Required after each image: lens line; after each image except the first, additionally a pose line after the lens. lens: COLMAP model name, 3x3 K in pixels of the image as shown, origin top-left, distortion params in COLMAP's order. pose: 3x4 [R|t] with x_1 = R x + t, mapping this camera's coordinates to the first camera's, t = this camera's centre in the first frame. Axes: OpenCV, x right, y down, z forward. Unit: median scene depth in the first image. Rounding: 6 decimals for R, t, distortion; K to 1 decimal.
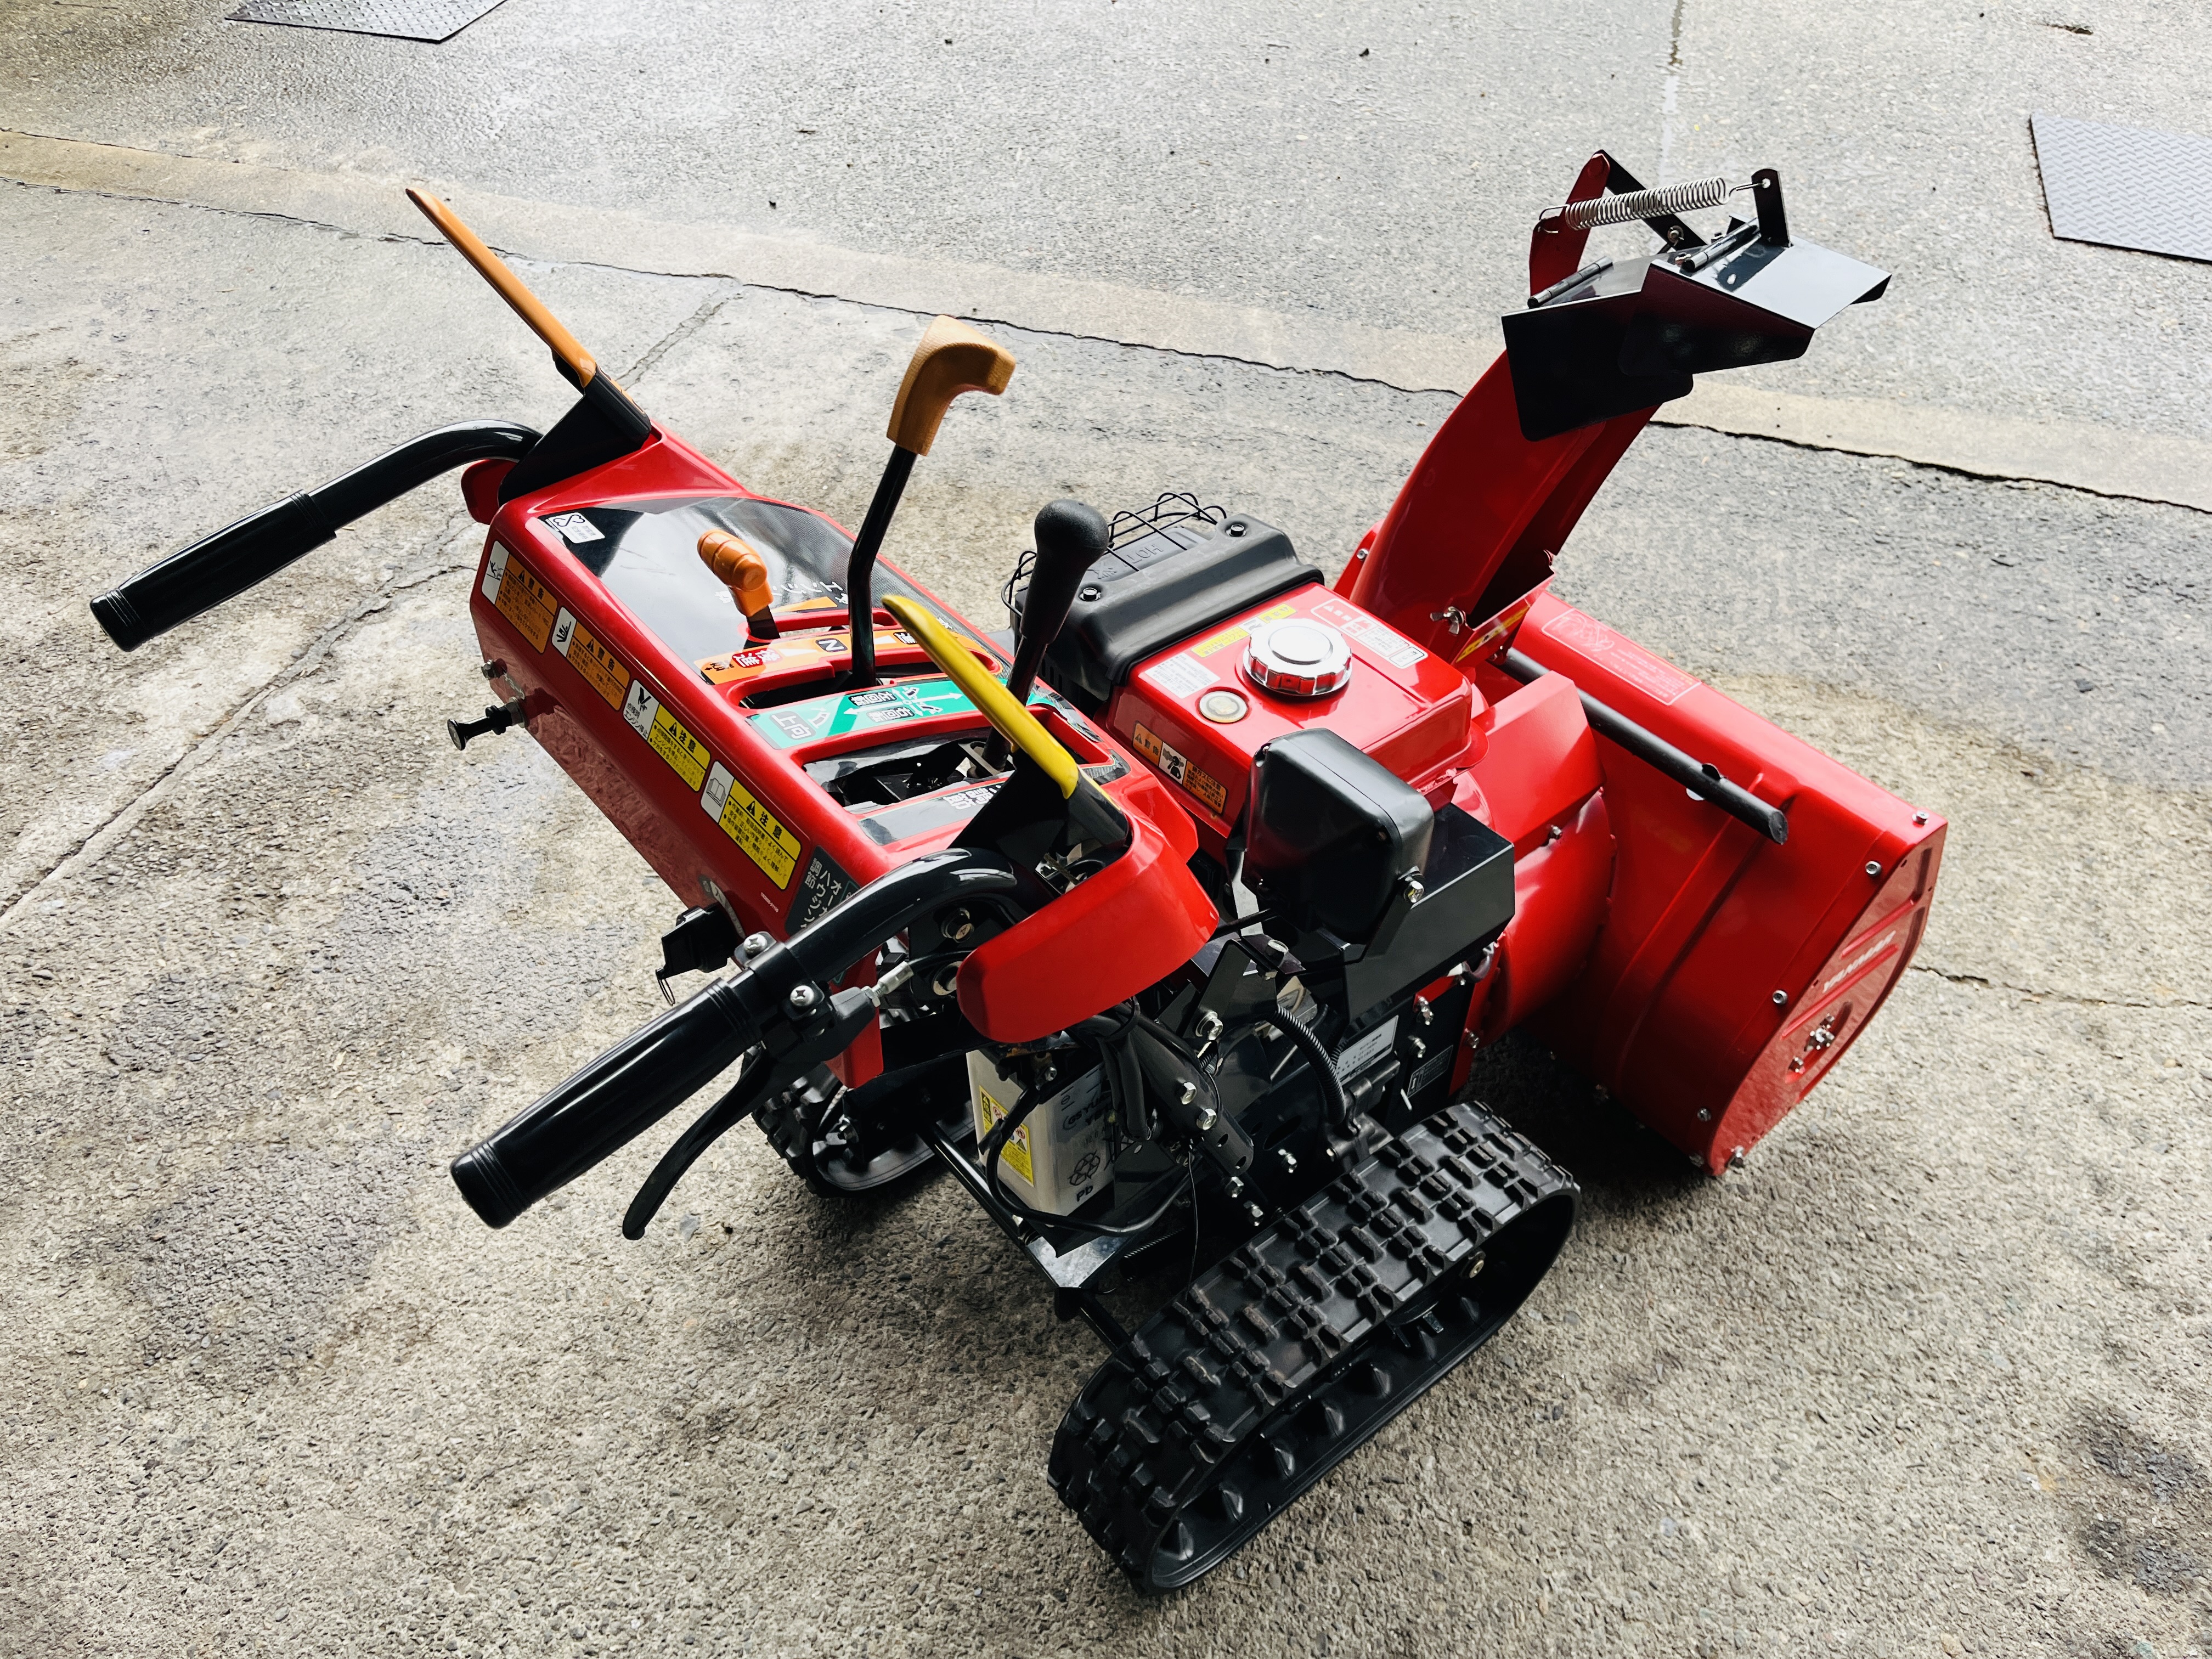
lens RADIAL K [[1662.2, 0, 1102.1], [0, 1662.2, 797.3], [0, 0, 1]] dist [0.066874, -0.113522]
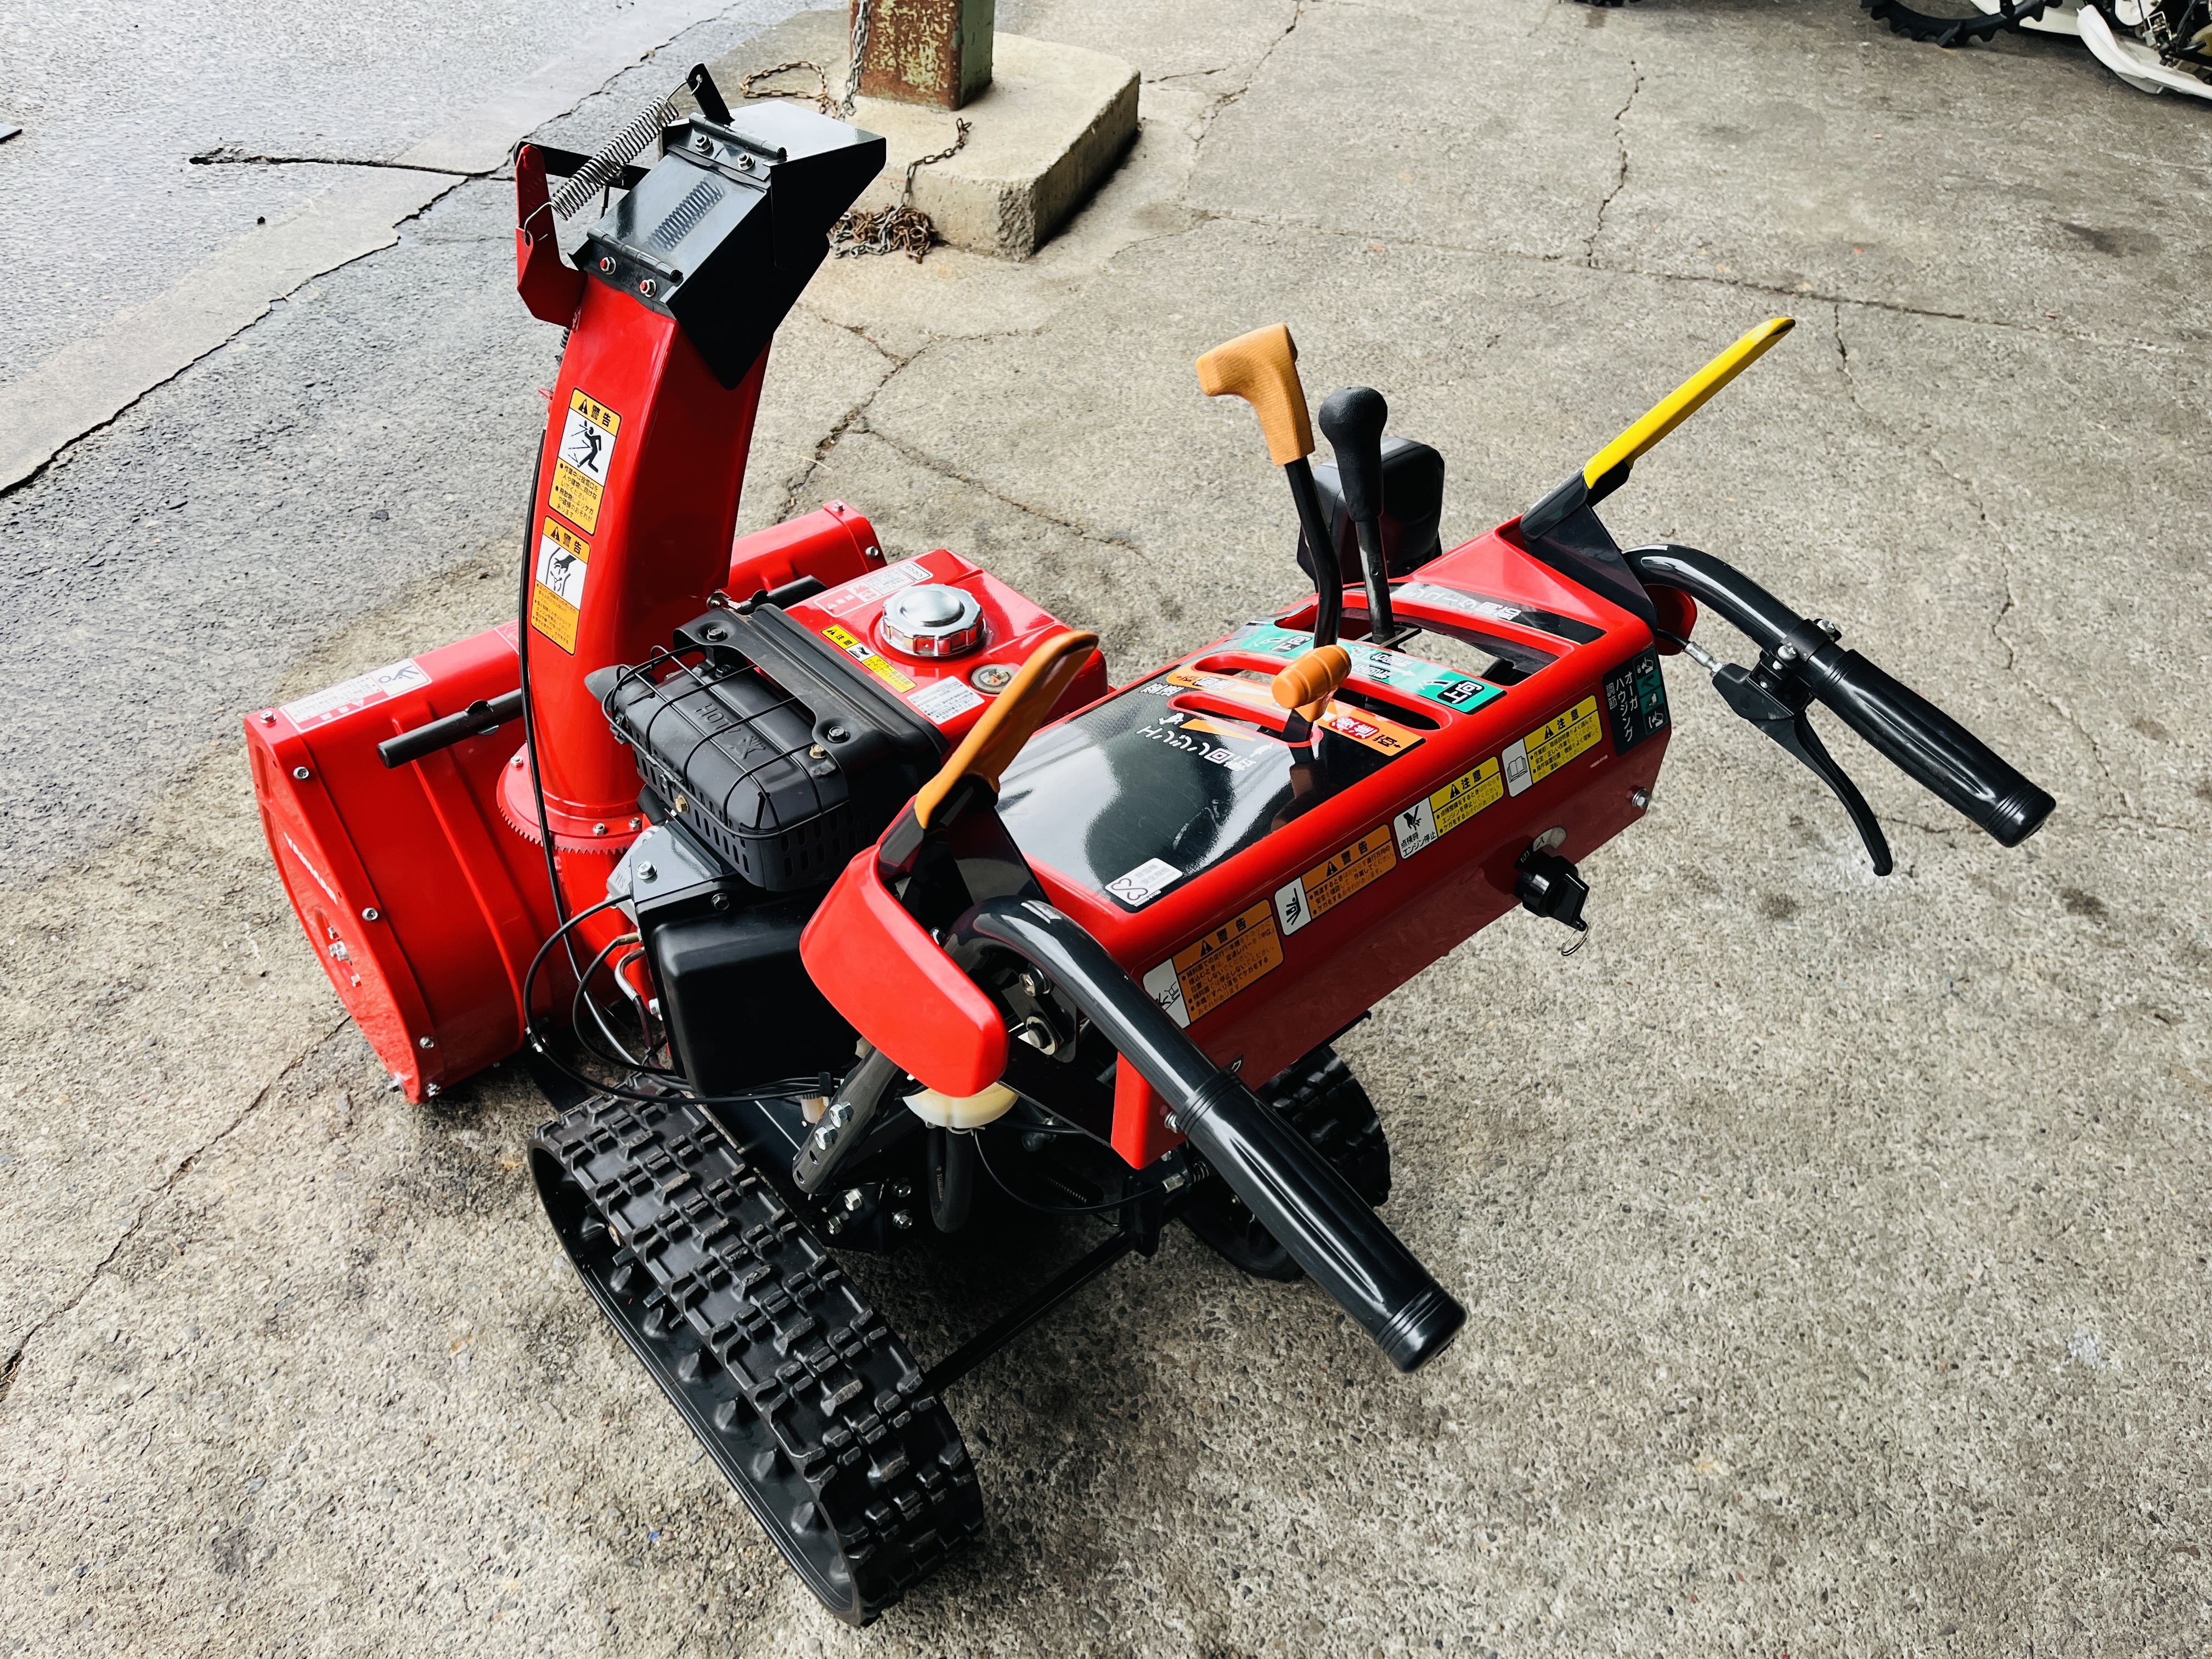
lens RADIAL K [[1662.2, 0, 1102.1], [0, 1662.2, 797.3], [0, 0, 1]] dist [0.066874, -0.113522]
pose [[-0.030695, -0.666667, 0.744723, -0.579824], [0.619065, 0.572285, 0.537818, -0.410329], [-0.784740, 0.477541, 0.395144, 0.454109]]
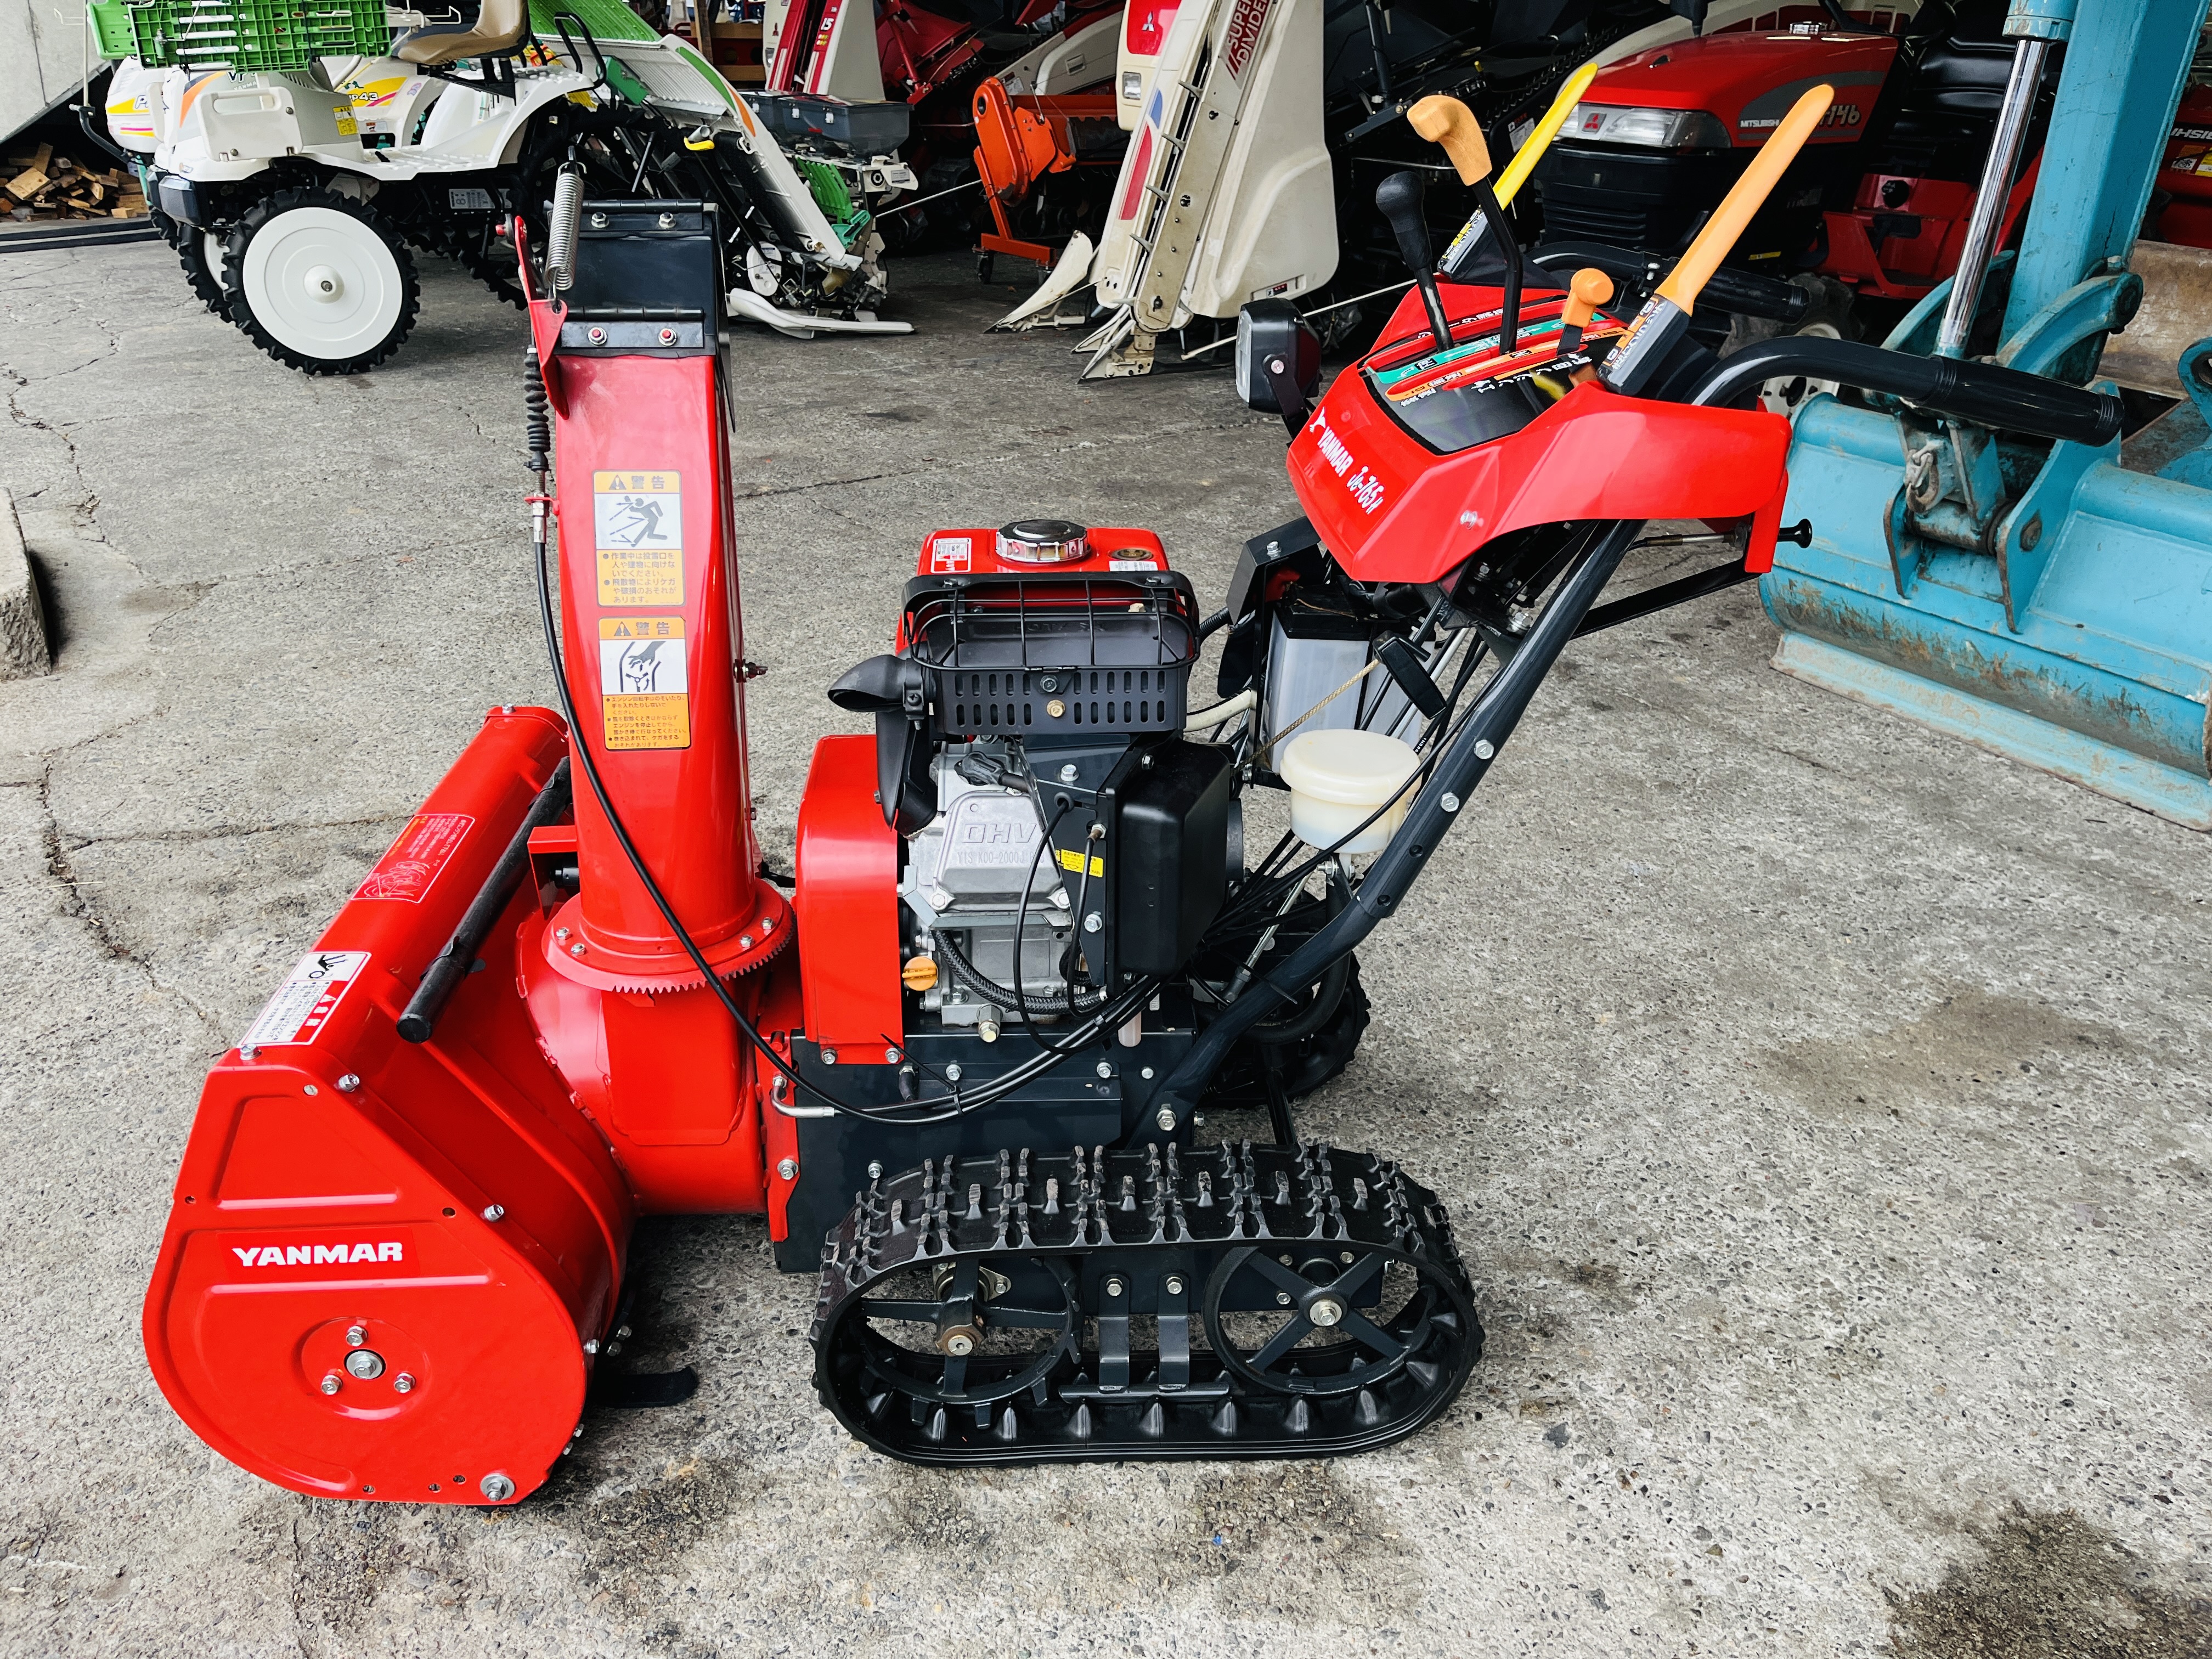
lens RADIAL K [[1662.2, 0, 1102.1], [0, 1662.2, 797.3], [0, 0, 1]] dist [0.066874, -0.113522]
pose [[-0.795024, -0.287875, 0.533915, -0.453173], [0.371793, 0.464216, 0.803911, -0.735872], [-0.479278, 0.837634, -0.262033, 1.166895]]
